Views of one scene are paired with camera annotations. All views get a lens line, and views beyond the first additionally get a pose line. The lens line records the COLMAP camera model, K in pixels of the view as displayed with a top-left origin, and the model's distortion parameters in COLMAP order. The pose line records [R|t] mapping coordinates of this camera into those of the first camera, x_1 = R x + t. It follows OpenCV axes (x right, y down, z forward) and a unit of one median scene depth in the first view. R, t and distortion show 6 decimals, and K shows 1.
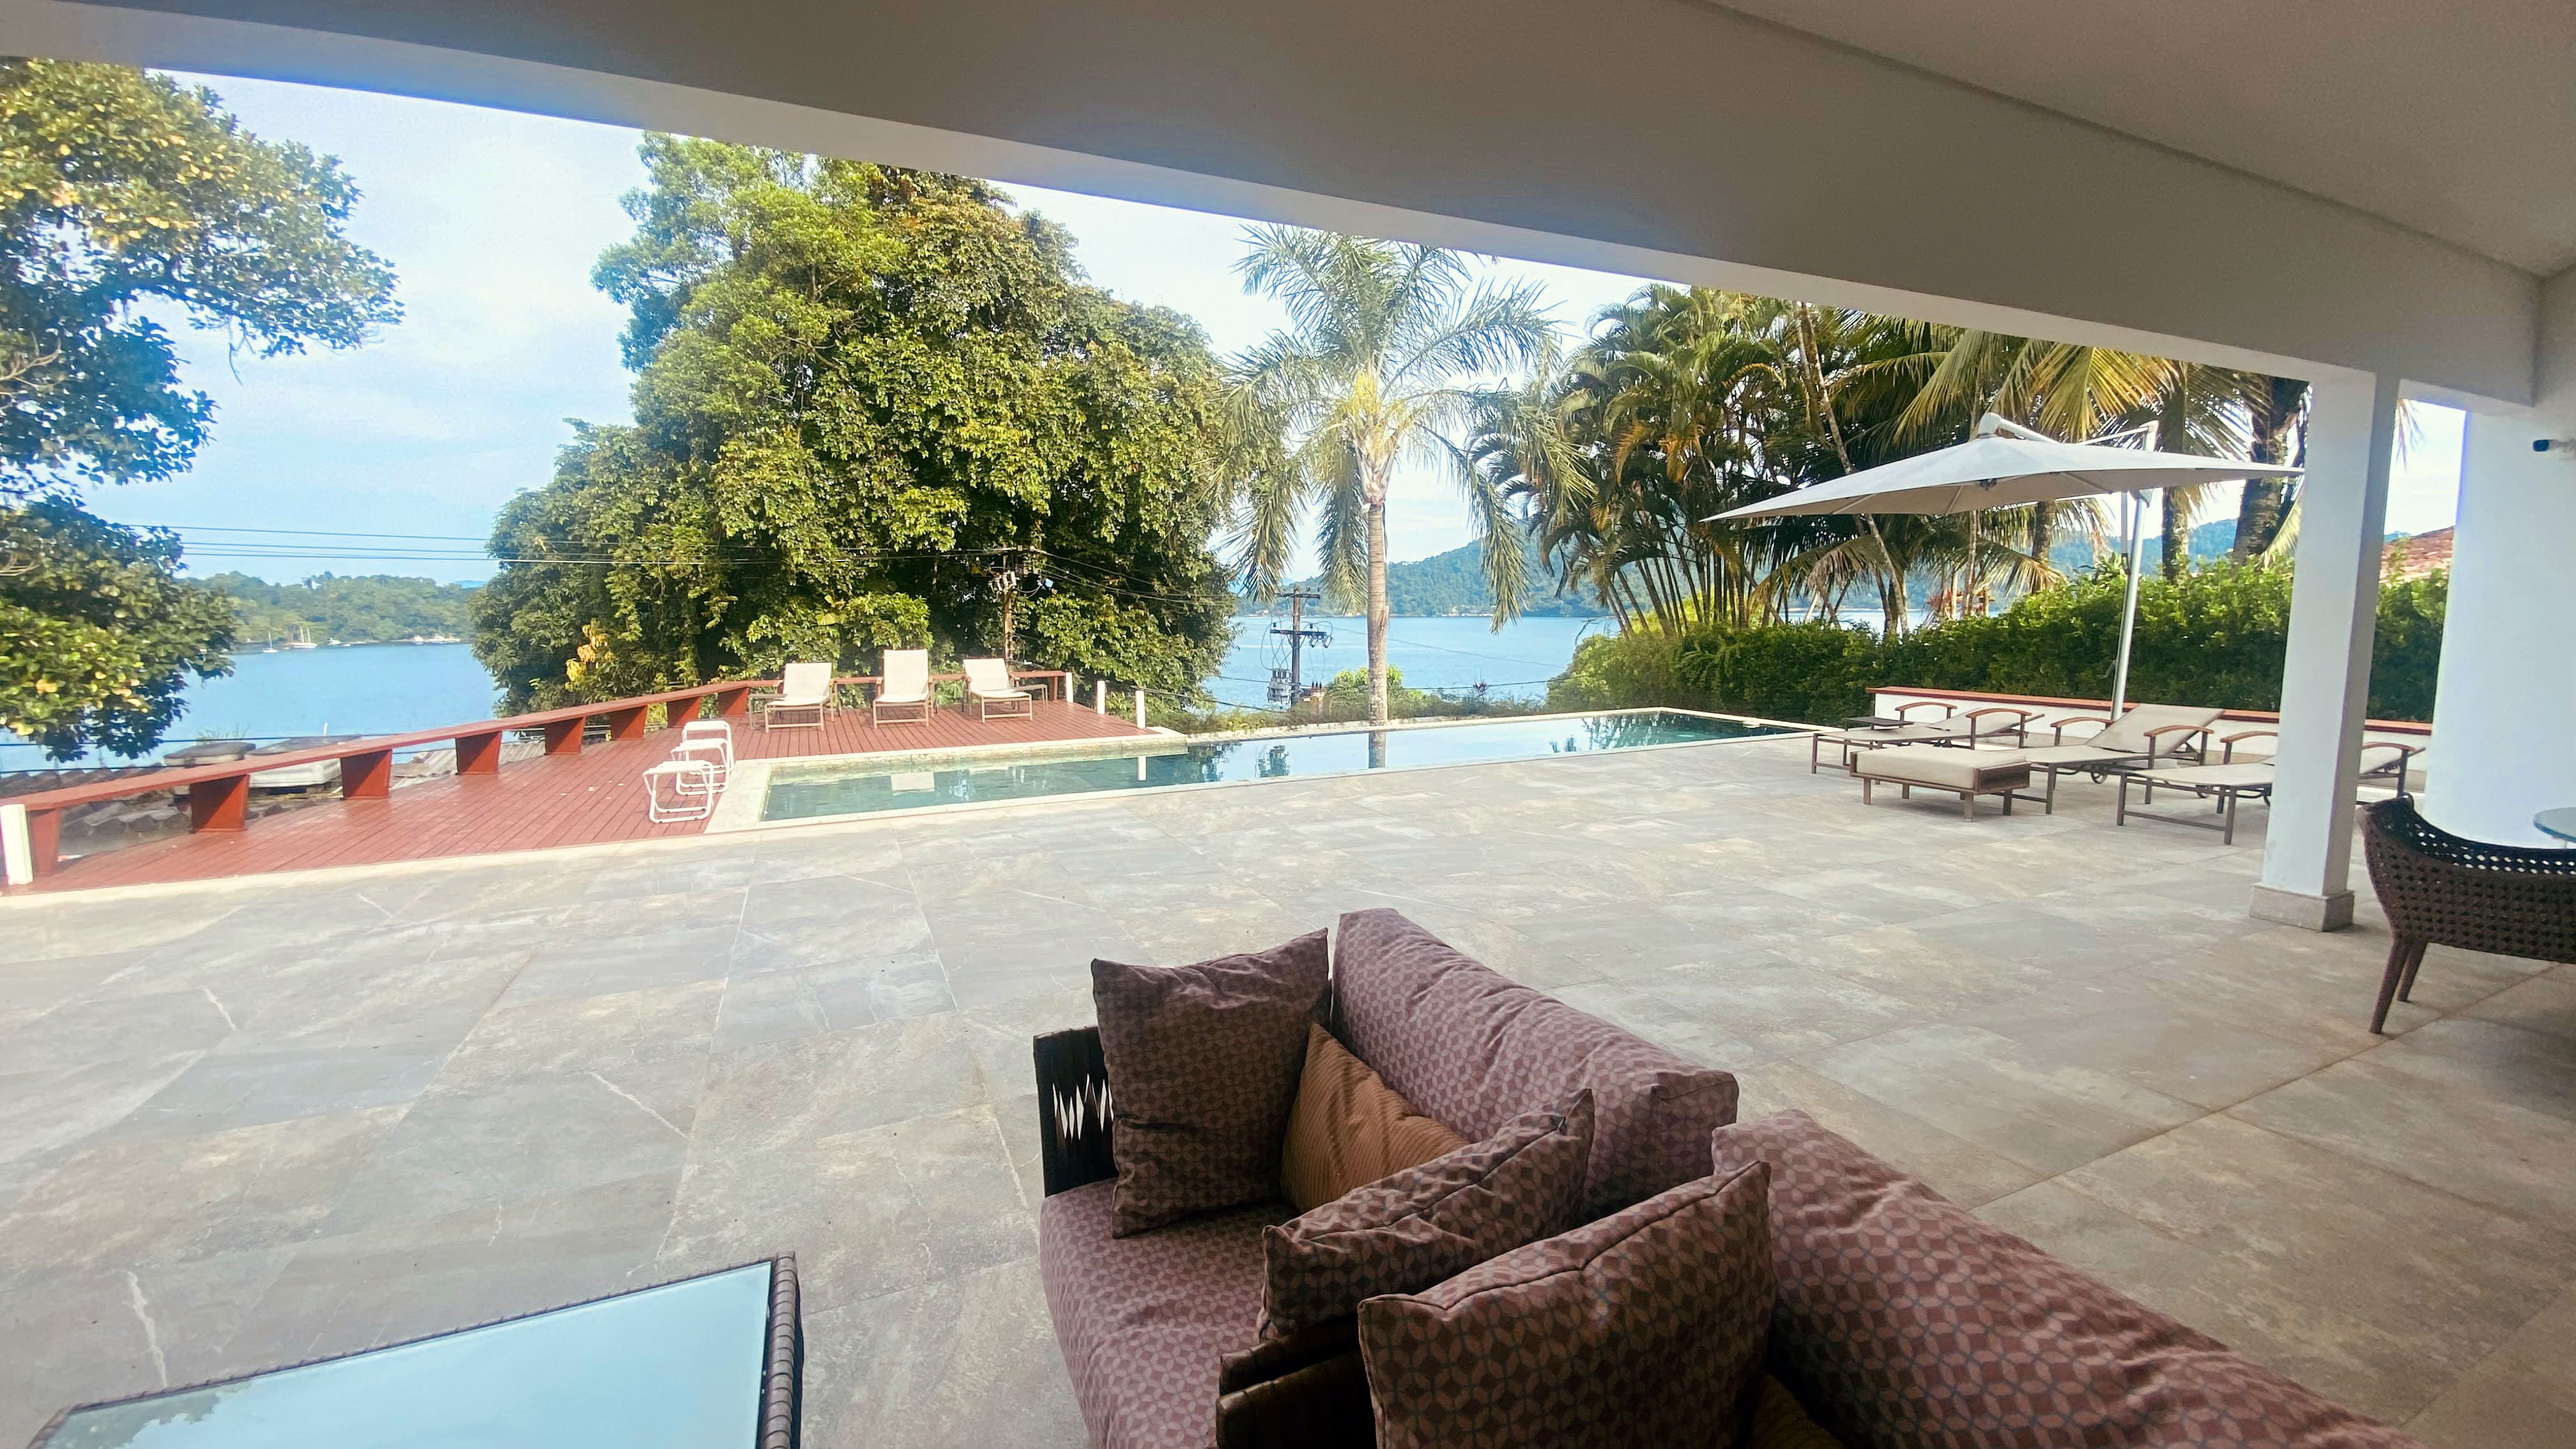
lens RADIAL K [[1038.4, 0, 1288.0], [0, 1038.4, 724.5], [0, 0, 1]] dist [0.032326, -0.033191]
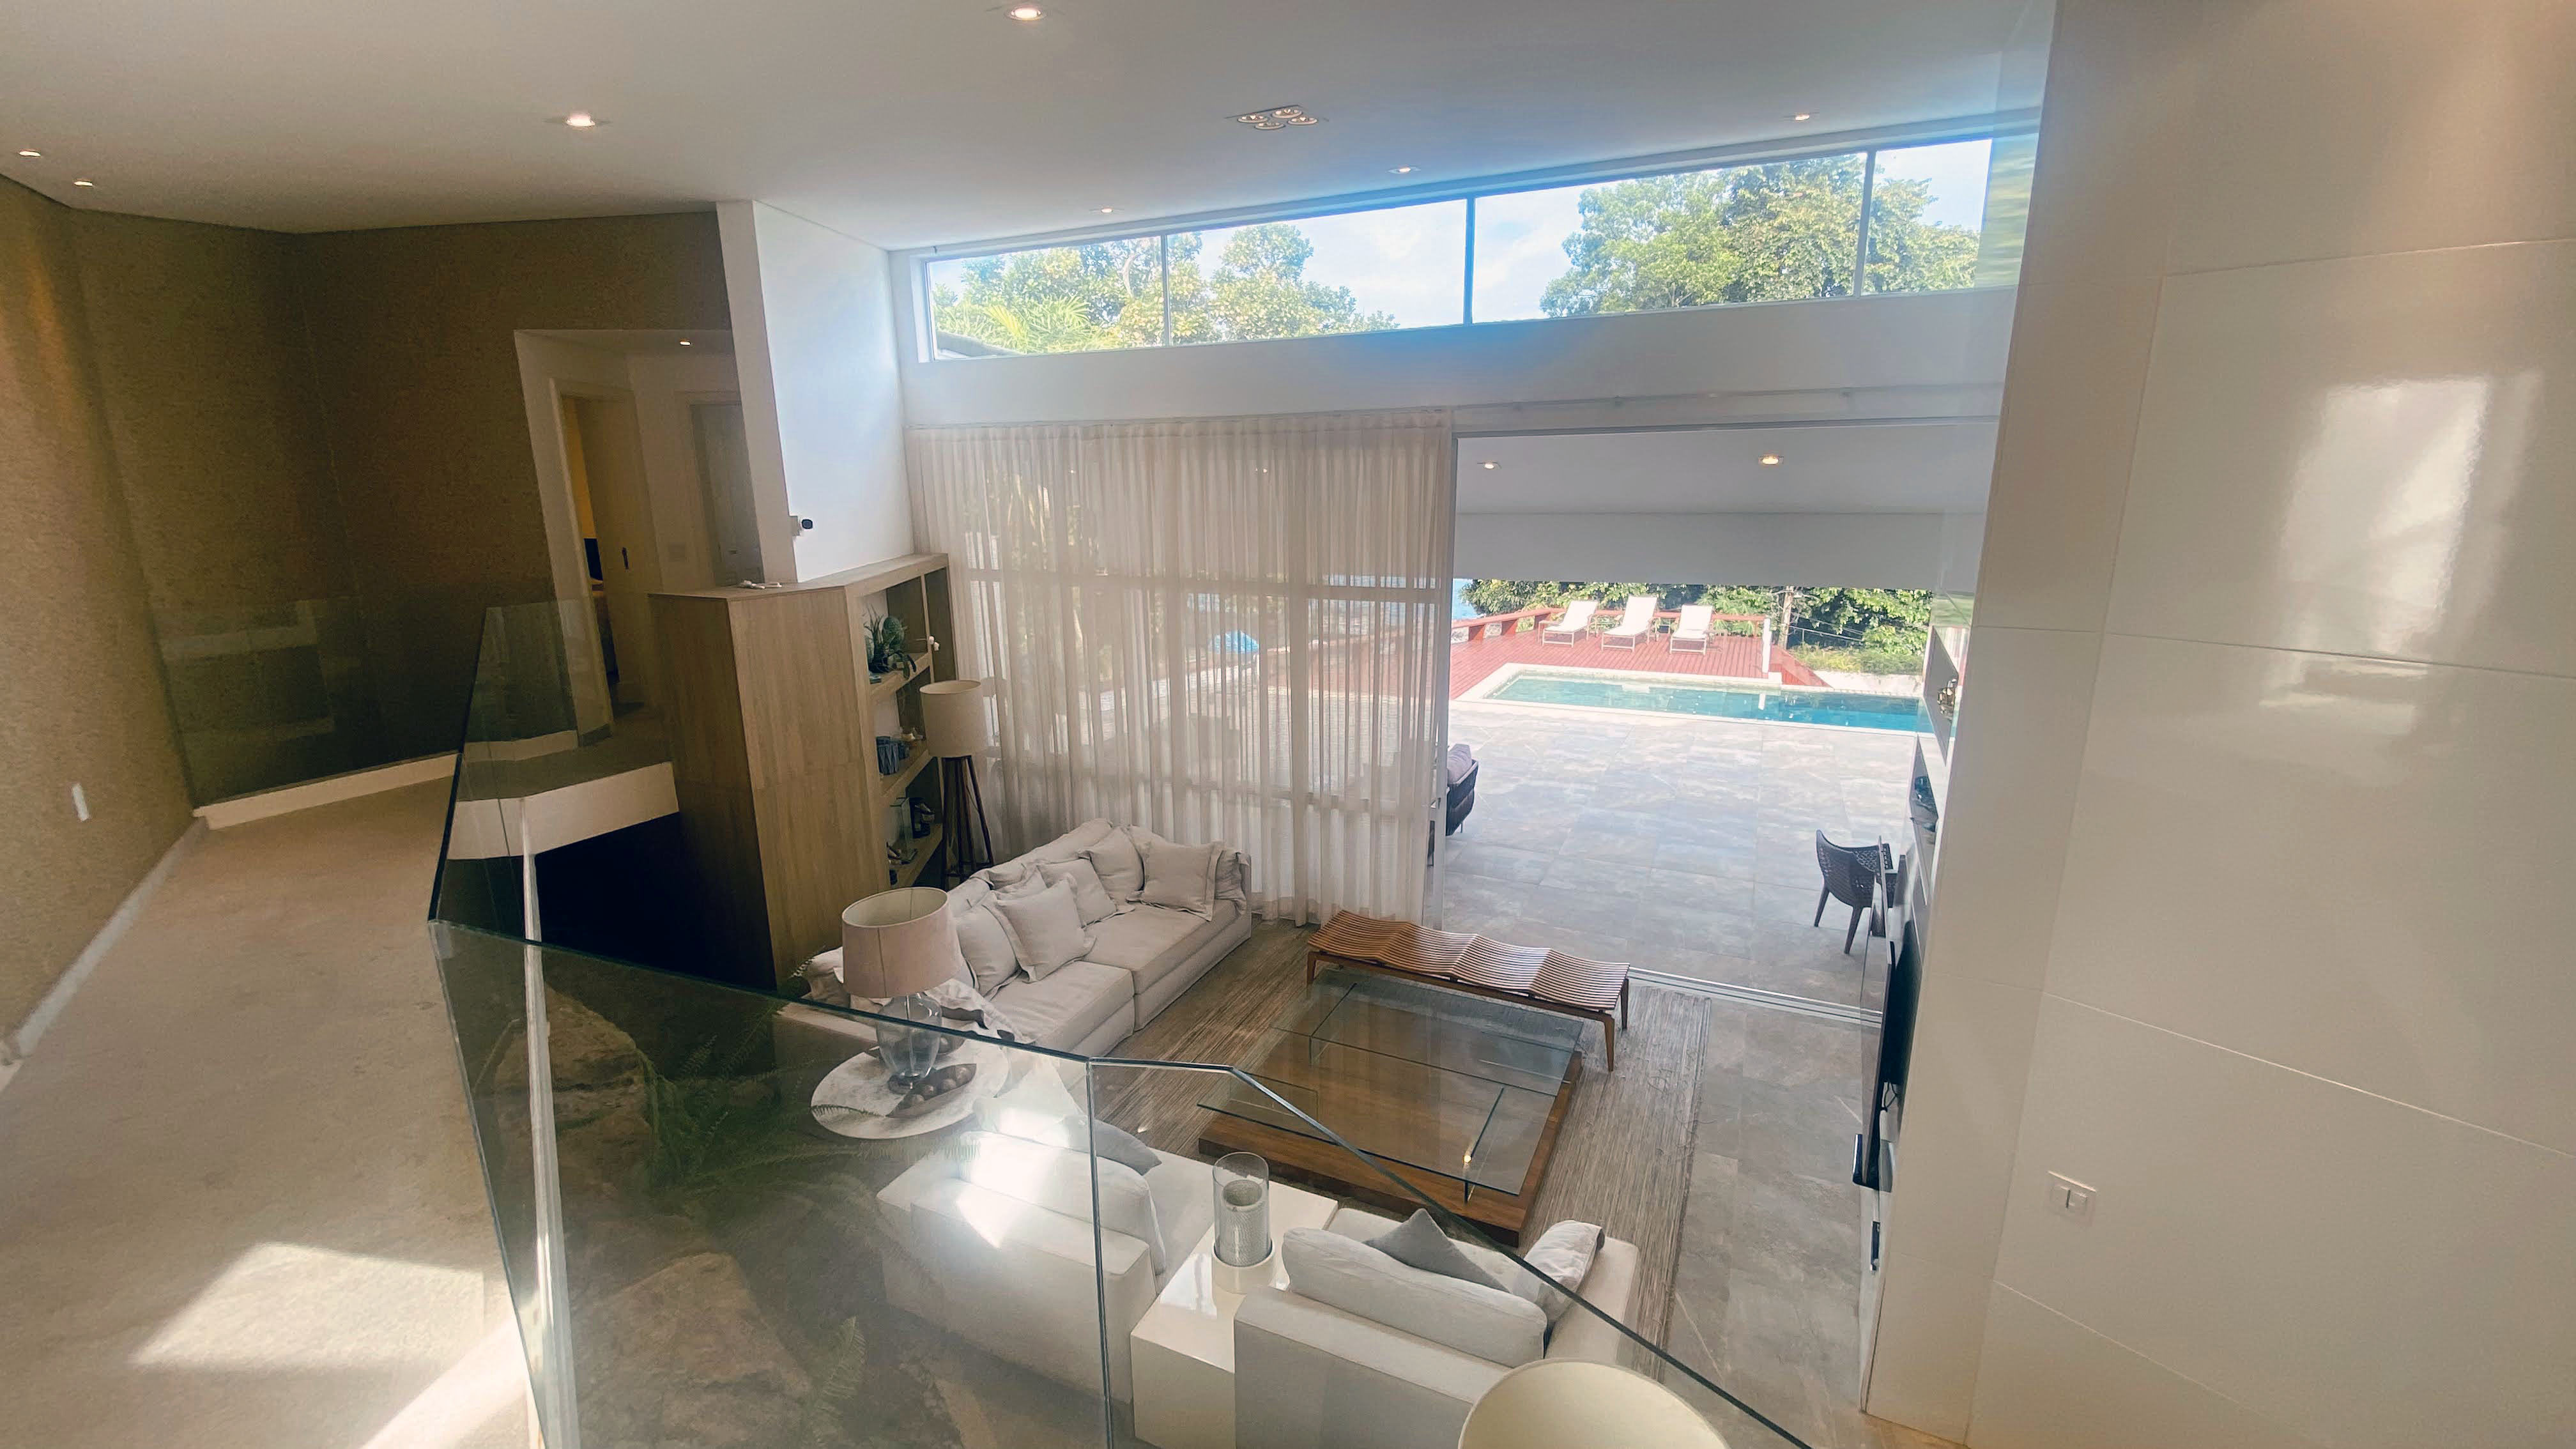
lens RADIAL K [[1040.6, 0, 1273.5], [0, 1040.6, 714.9], [0, 0, 1]] dist [0.048023, -0.030772]
pose [[0.646906, 0.169149, -0.743574, 0.311195], [-0.084237, 0.984972, 0.150776, -0.061397], [0.757903, -0.034901, 0.651433, -0.281101]]
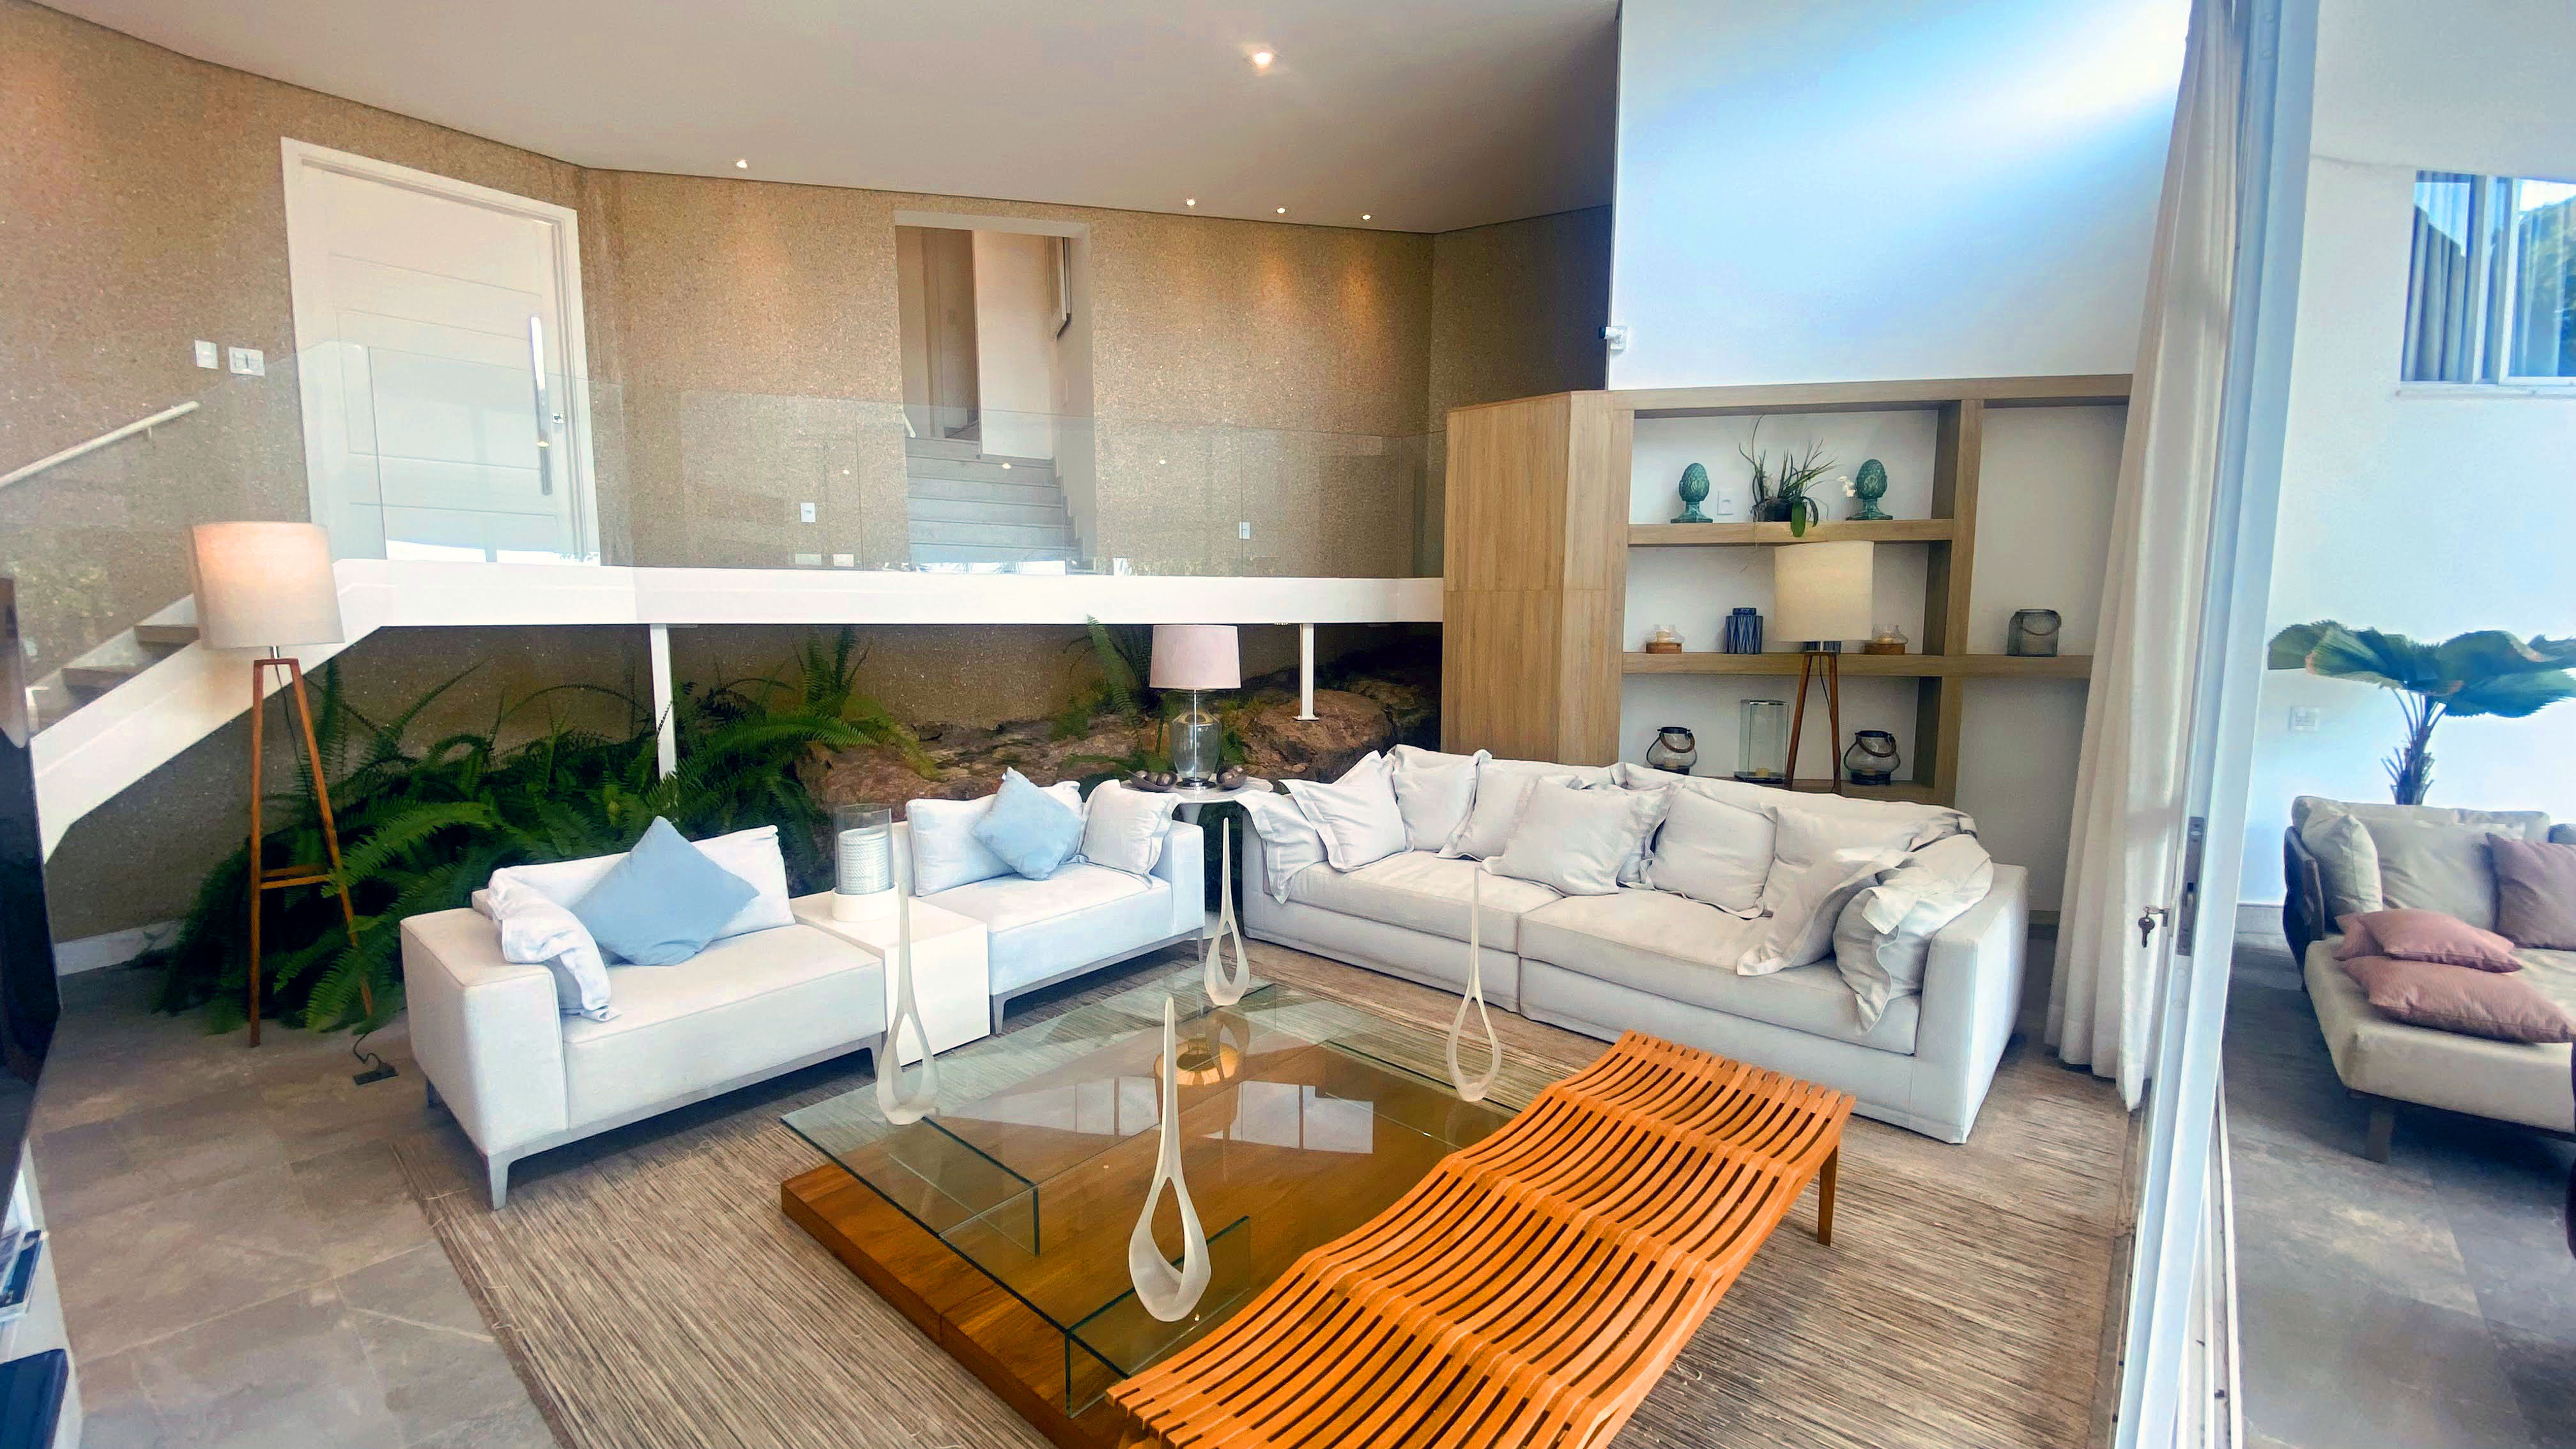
lens RADIAL K [[1038.4, 0, 1288.0], [0, 1038.4, 724.5], [0, 0, 1]] dist [0.032326, -0.033191]
pose [[-0.904902, 0.049633, -0.422717, 0.189220], [-0.049316, 0.974261, 0.219961, -0.014473], [0.422754, 0.219890, -0.879163, 0.042279]]
